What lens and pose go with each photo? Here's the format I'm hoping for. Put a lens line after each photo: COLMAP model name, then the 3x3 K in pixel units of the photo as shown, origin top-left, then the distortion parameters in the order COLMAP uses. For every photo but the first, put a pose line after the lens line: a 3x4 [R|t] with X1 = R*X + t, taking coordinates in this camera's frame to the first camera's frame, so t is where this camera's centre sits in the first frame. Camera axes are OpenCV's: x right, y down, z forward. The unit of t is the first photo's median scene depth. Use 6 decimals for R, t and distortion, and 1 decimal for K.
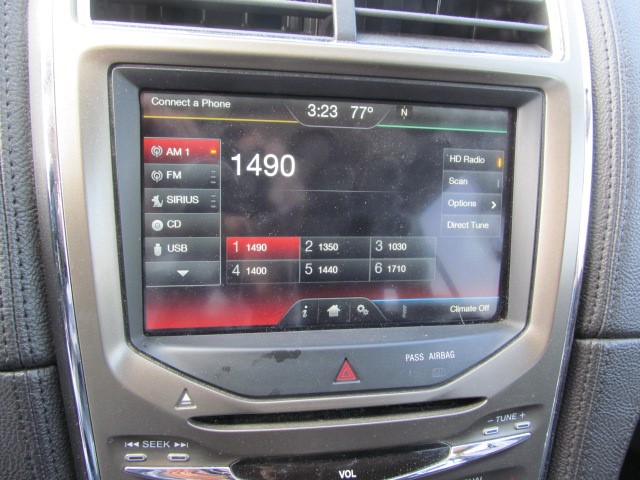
lens RADIAL K [[534.9, 0, 320.0], [0, 534.9, 240.0], [0, 0, 1]] dist [-0.054185, 0.022279]
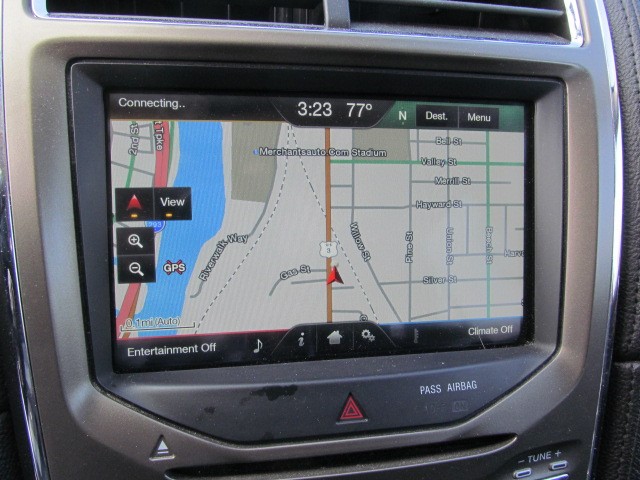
lens RADIAL K [[534.9, 0, 320.0], [0, 534.9, 240.0], [0, 0, 1]] dist [-0.054185, 0.022279]
pose [[0.999537, -0.029855, -0.005915, 0.012318], [0.029513, 0.998247, -0.051296, 0.018719], [0.007436, 0.051097, 0.998666, 0.132698]]
